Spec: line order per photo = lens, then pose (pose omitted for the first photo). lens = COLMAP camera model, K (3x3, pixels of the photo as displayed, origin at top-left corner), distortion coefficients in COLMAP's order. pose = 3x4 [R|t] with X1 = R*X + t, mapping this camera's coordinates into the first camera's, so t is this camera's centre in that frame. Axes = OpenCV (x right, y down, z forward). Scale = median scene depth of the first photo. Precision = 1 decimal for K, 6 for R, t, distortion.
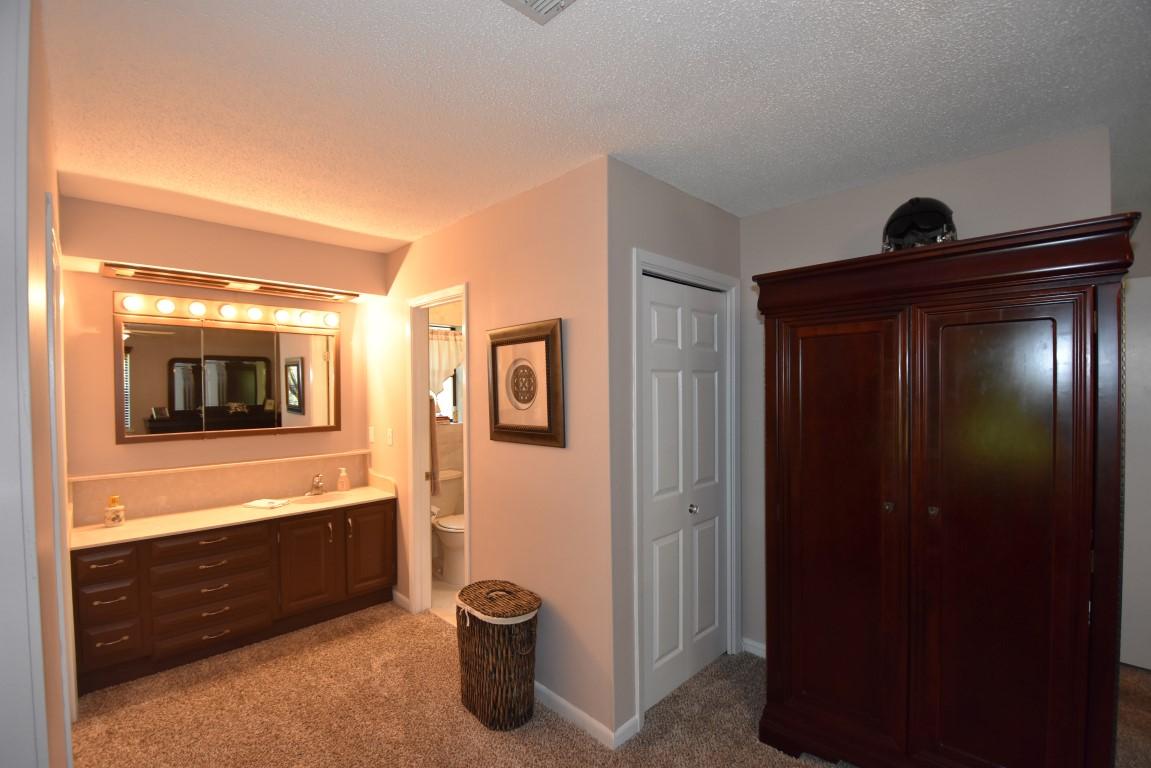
lens RADIAL K [[503.4, 0, 577.5], [0, 503.4, 395.1], [0, 0, 1]] dist [0.013155, -0.020852]
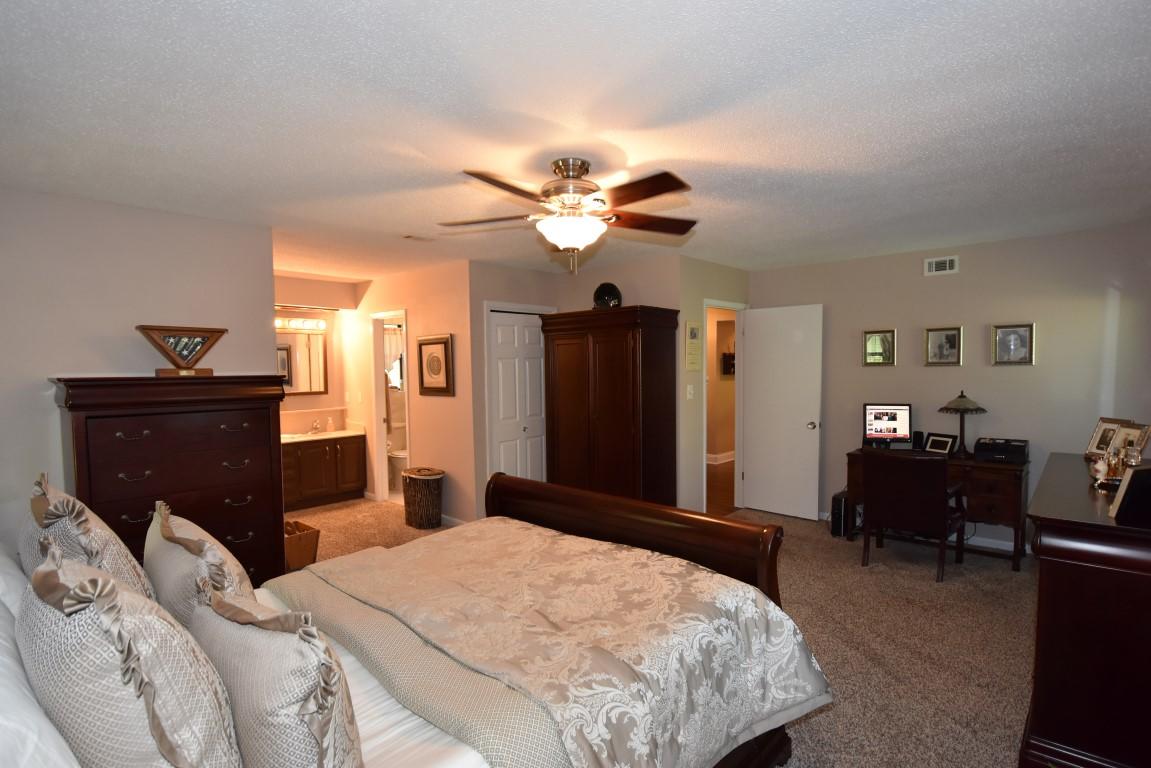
lens RADIAL K [[568.5, 0, 577.8], [0, 568.5, 399.1], [0, 0, 1]] dist [0.032093, 0.000007]
pose [[0.998562, -0.006473, 0.053224, 0.248378], [0.004050, 0.998956, 0.045503, 0.007711], [-0.053463, -0.045222, 0.997545, -0.947031]]
